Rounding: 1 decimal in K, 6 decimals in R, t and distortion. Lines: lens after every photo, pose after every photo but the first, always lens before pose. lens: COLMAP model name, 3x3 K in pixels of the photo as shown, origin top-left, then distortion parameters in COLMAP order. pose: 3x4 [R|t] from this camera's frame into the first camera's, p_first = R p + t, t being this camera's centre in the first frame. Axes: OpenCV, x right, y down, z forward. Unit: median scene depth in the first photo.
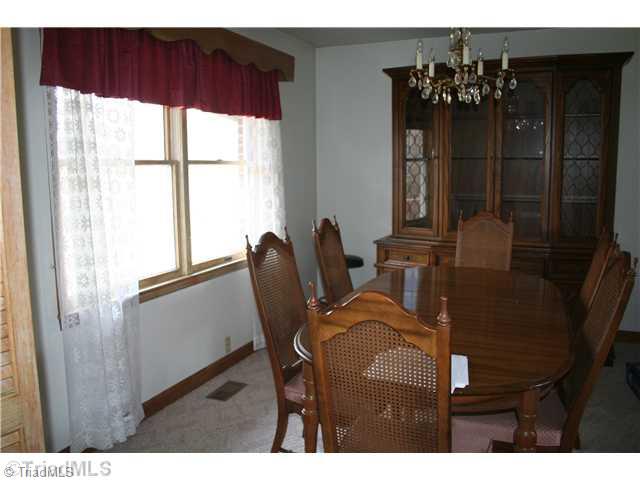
lens RADIAL K [[555.2, 0, 320.0], [0, 555.2, 240.0], [0, 0, 1]] dist [-0.134334, 0.102322]
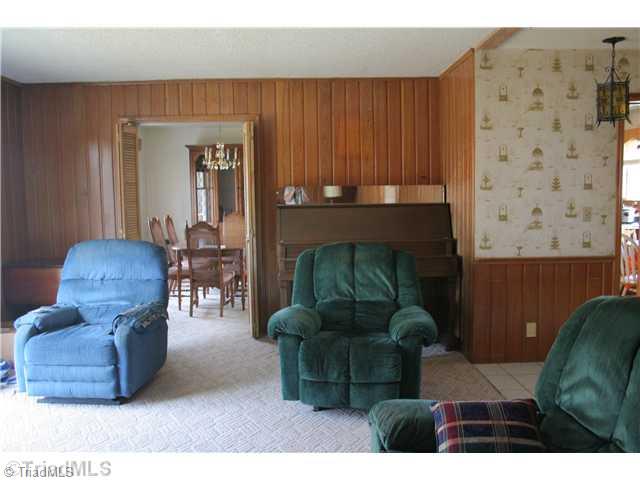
lens RADIAL K [[555.2, 0, 320.0], [0, 555.2, 240.0], [0, 0, 1]] dist [-0.134334, 0.102322]
pose [[0.919800, -0.026111, 0.391517, -0.277135], [0.044197, 0.998328, -0.037253, 0.168047], [-0.389889, 0.051569, 0.919417, -1.258242]]
